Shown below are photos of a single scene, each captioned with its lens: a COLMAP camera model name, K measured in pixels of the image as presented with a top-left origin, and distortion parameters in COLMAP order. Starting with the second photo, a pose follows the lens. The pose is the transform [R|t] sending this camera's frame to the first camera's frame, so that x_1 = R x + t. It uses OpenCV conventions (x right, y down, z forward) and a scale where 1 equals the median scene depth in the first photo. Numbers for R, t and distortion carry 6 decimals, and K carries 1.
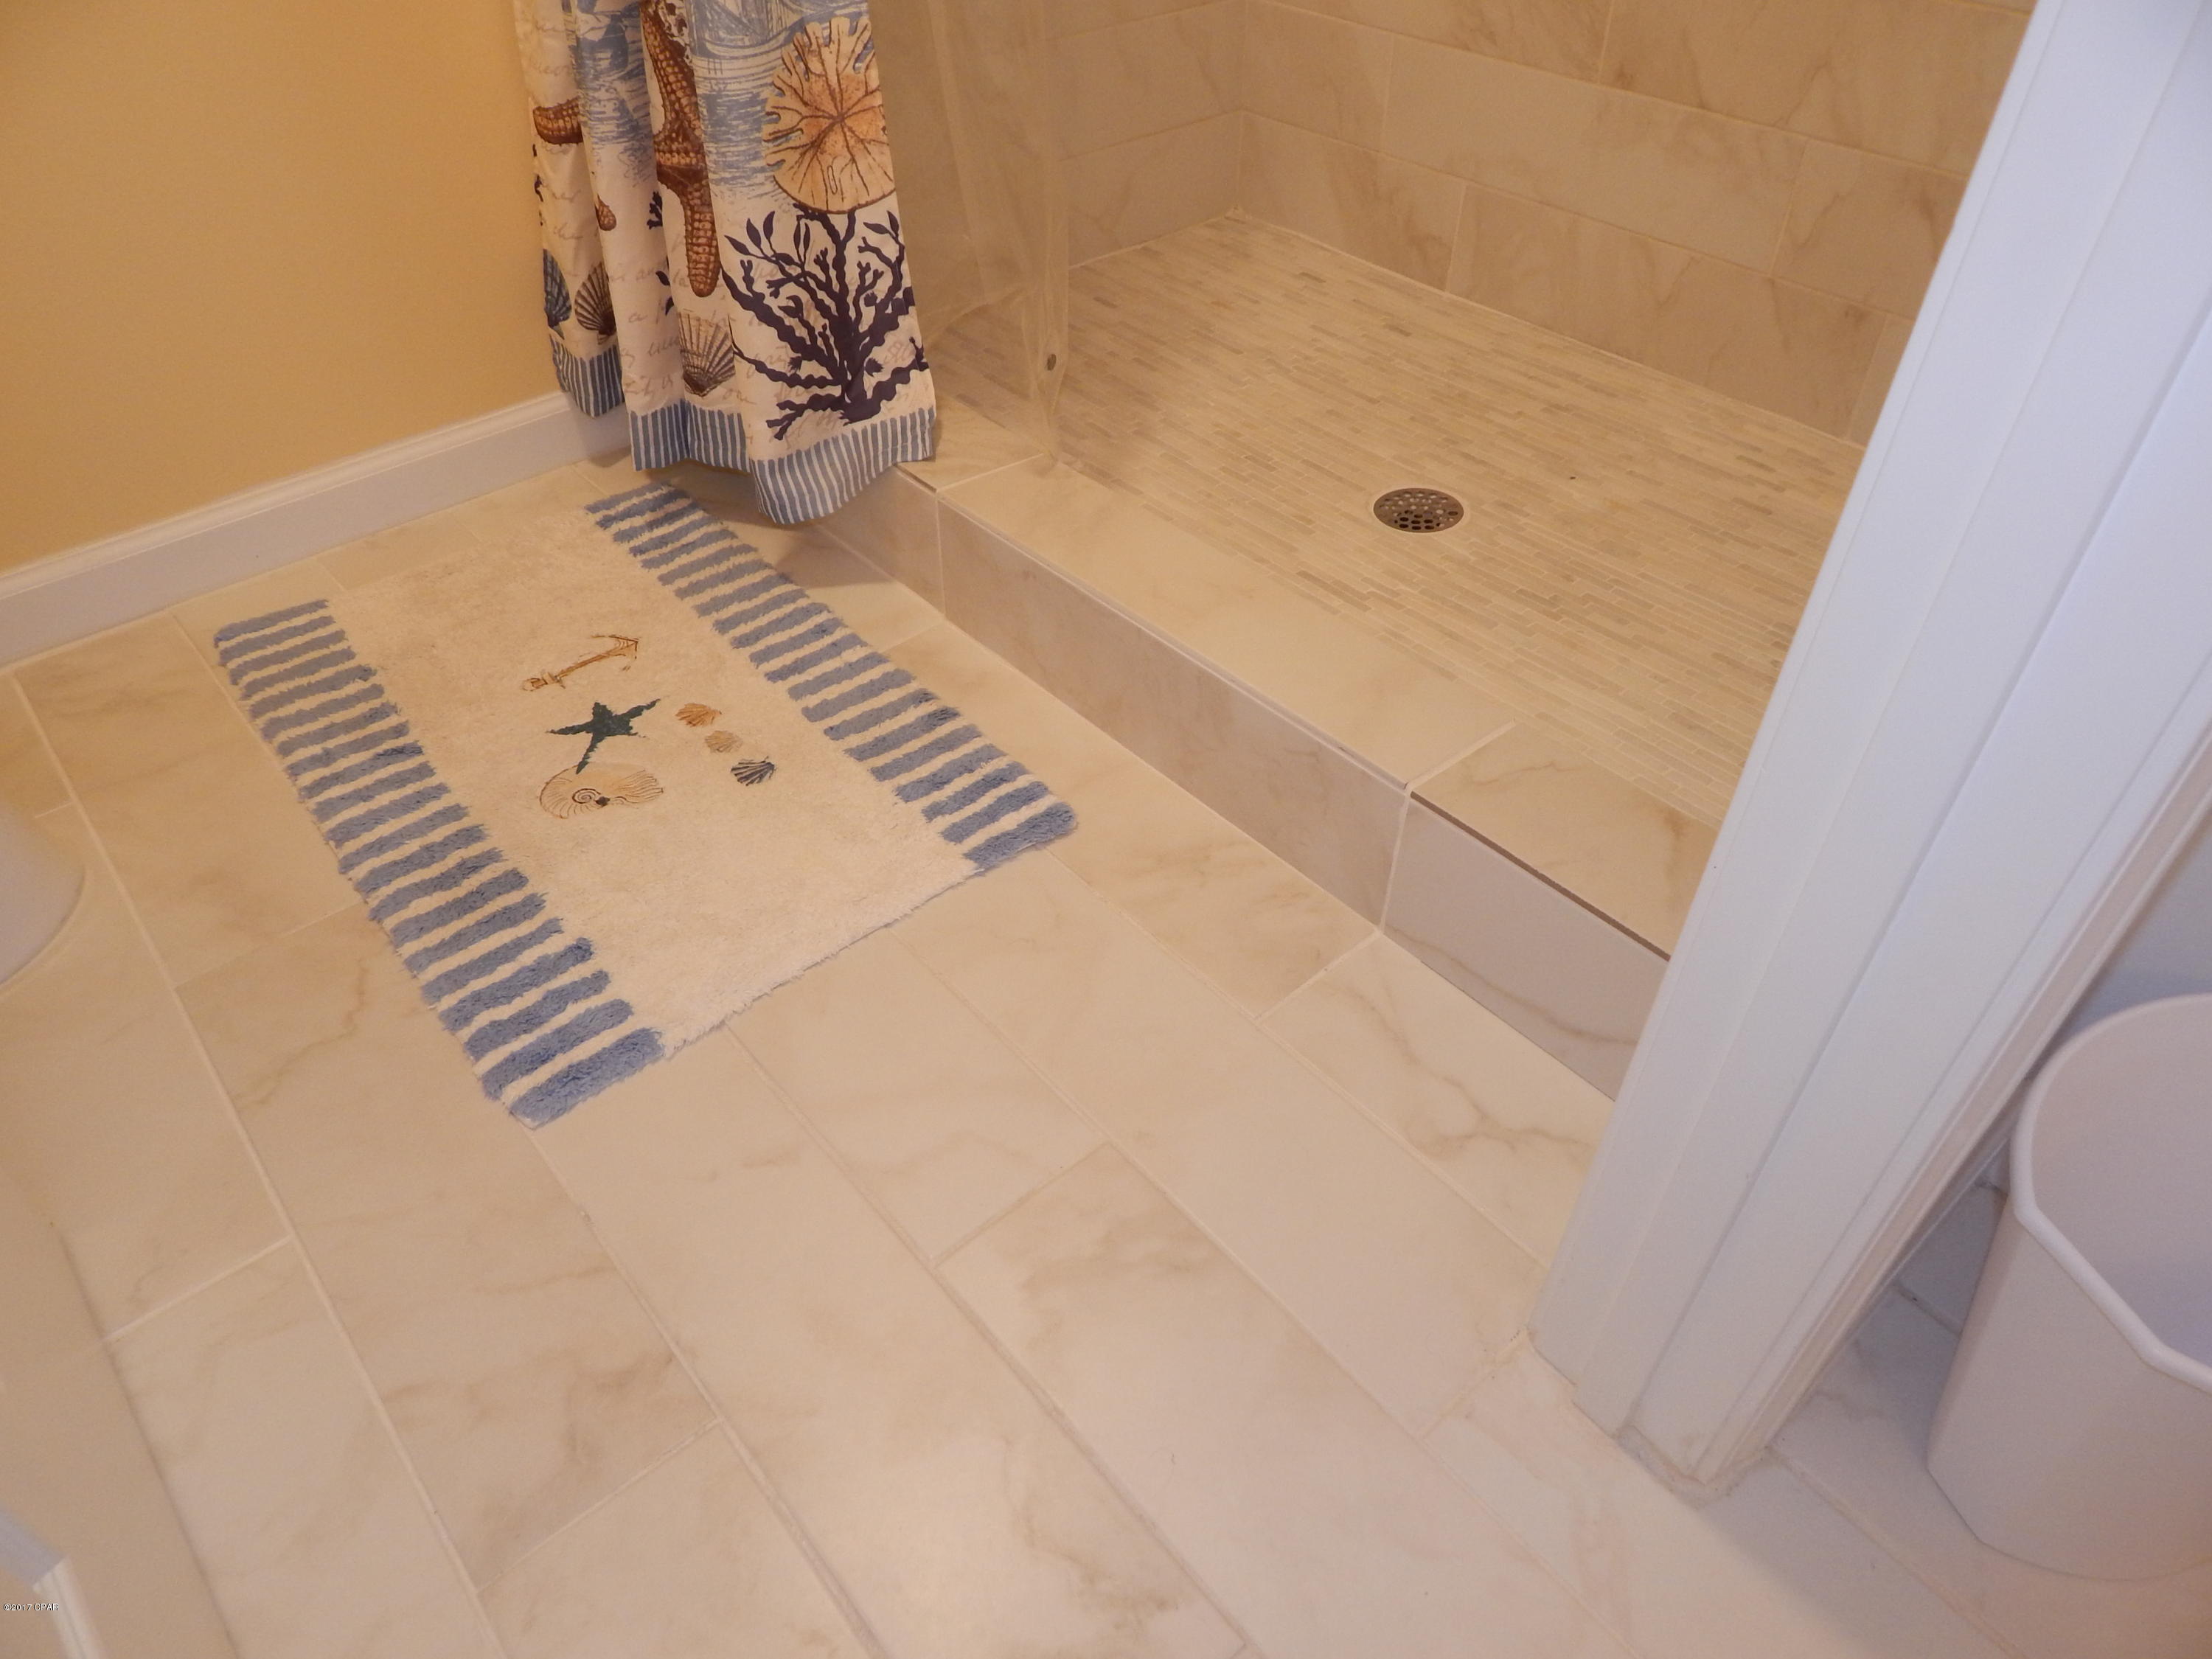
lens RADIAL K [[1447.4, 0, 1110.1], [0, 1447.4, 821.8], [0, 0, 1]] dist [-0.002944, -0.005948]
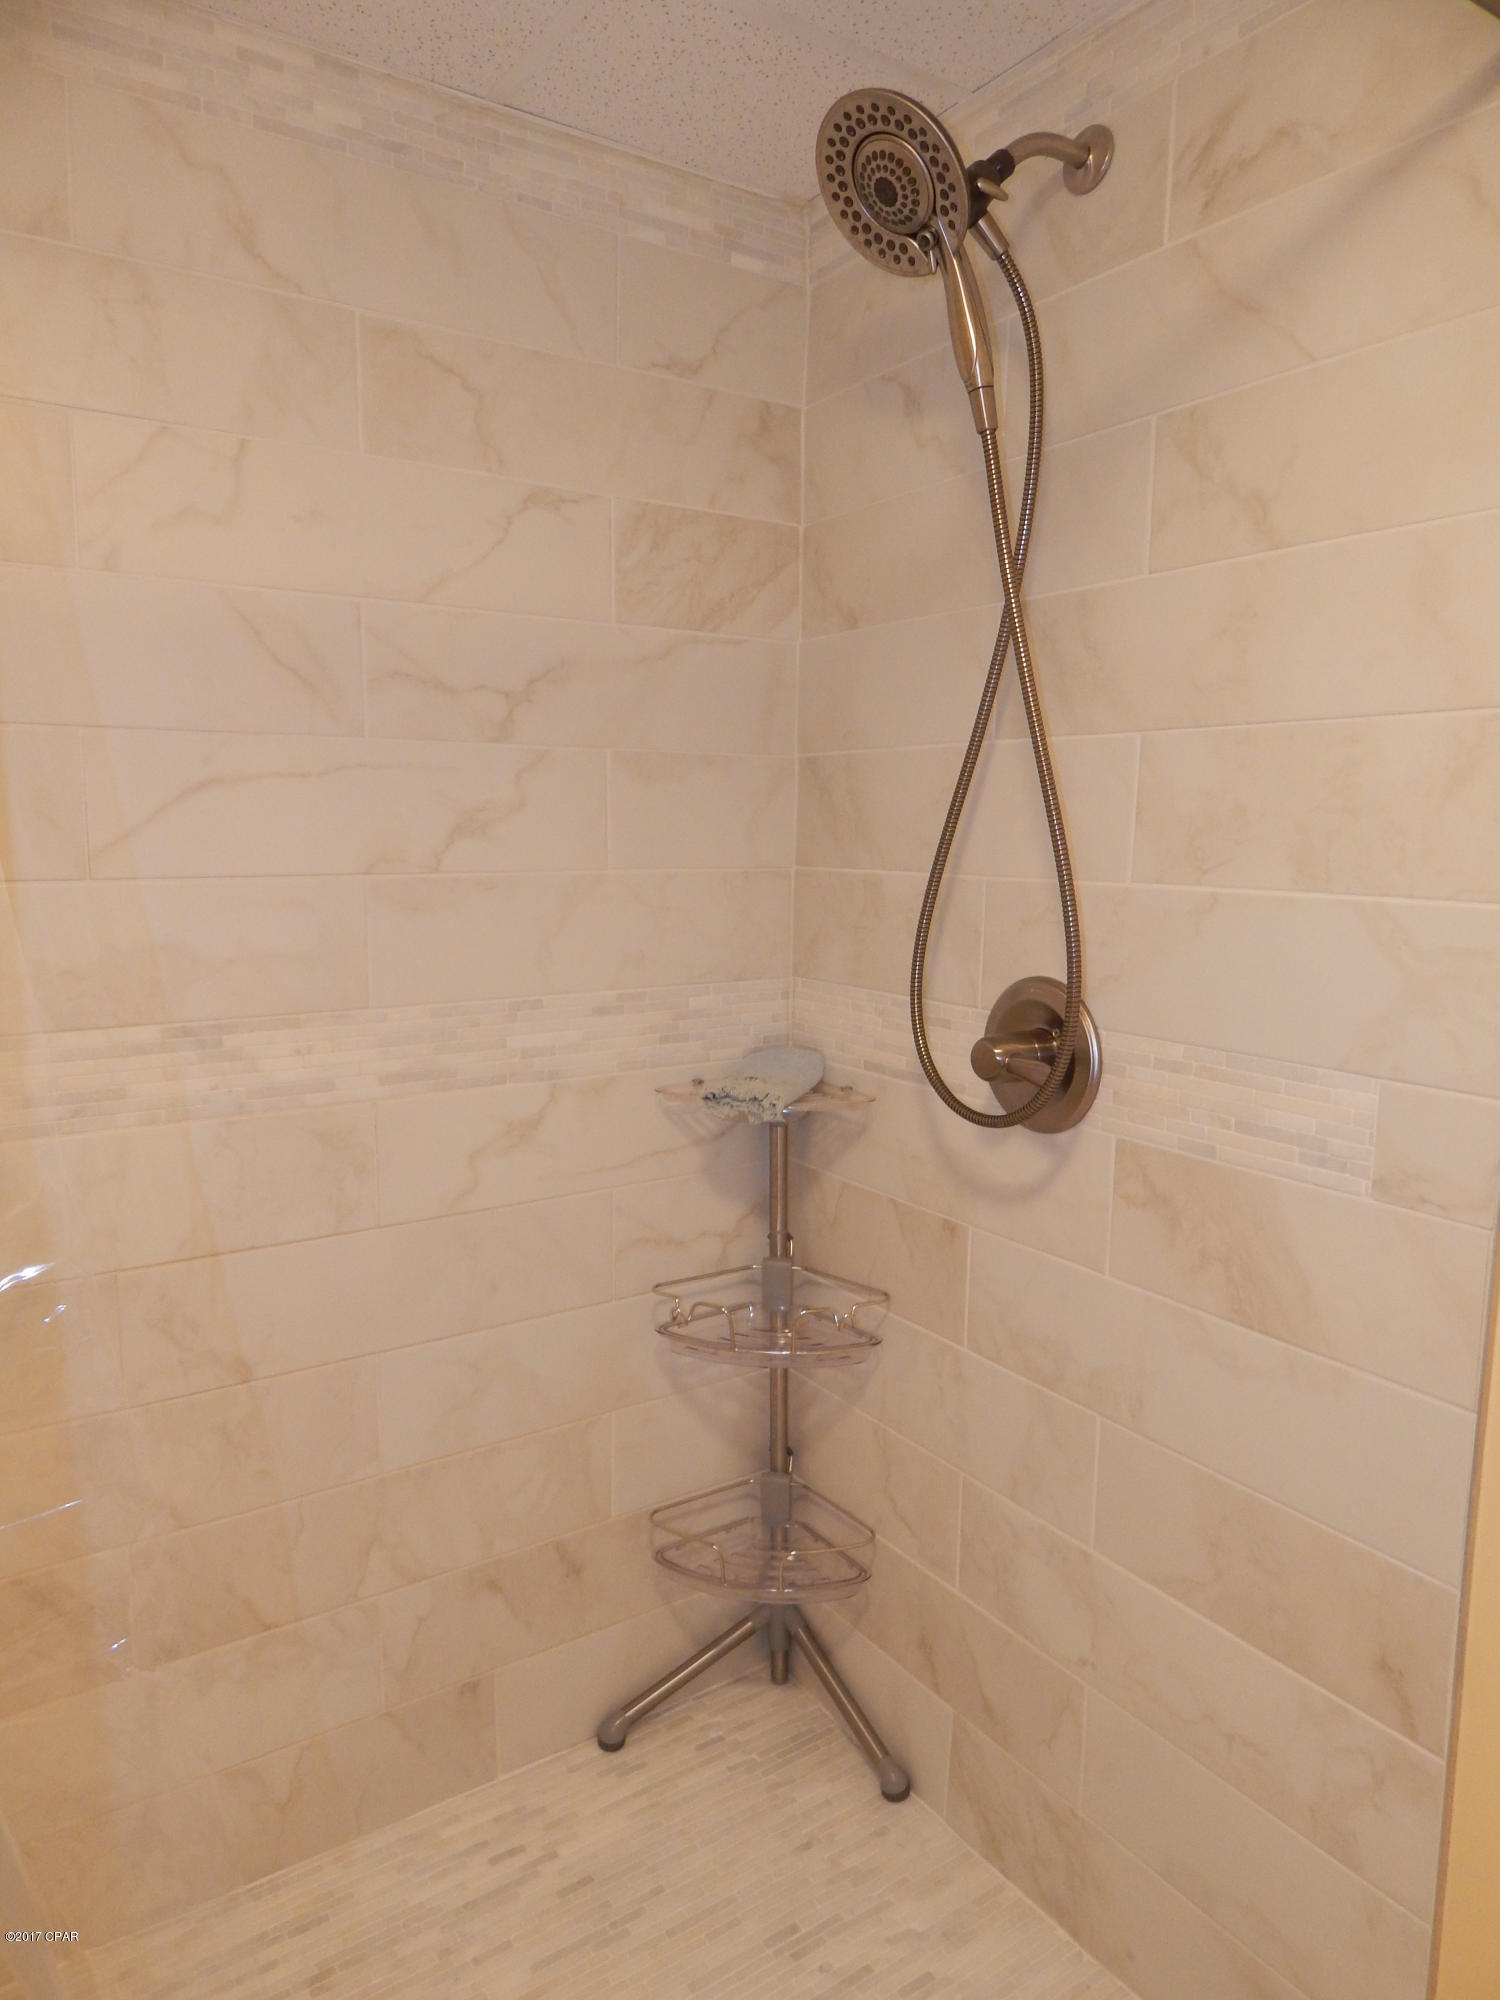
lens RADIAL K [[1308.7, 0, 750.0], [0, 1308.7, 1000.0], [0, 0, 1]] dist [-0.002944, -0.005948]
pose [[0.132337, -0.120506, 0.983852, -0.366501], [0.662950, 0.748660, 0.002526, -0.569200], [-0.736875, 0.651910, 0.178965, 0.285520]]
